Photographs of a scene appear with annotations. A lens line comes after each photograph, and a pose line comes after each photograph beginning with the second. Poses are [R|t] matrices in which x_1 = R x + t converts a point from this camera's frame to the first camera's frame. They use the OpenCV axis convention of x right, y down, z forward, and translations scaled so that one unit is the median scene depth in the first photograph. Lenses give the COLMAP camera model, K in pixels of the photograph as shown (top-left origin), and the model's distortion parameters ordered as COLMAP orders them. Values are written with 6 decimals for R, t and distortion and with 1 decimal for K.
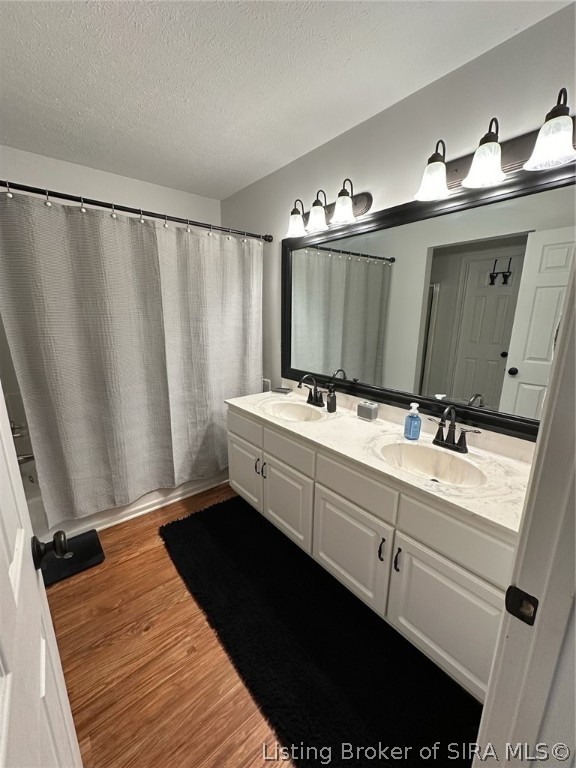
lens RADIAL K [[307.4, 0, 291.2], [0, 307.4, 386.0], [0, 0, 1]] dist [-0.004277, 0.001900]
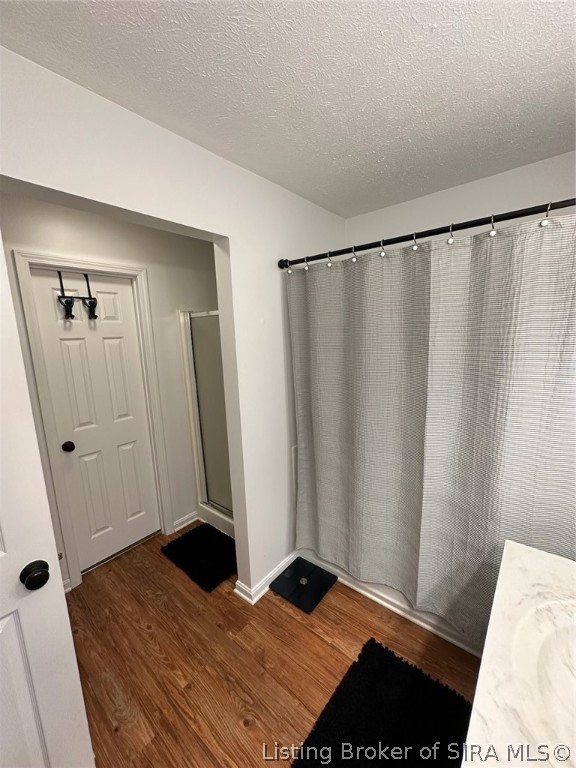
lens RADIAL K [[307.4, 0, 290.0], [0, 307.4, 386.1], [0, 0, 1]] dist [-0.004277, 0.001900]
pose [[0.174184, 0.145029, -0.973975, 0.207025], [-0.194339, 0.974704, 0.110382, -0.215035], [0.965346, 0.170054, 0.197963, 0.564642]]
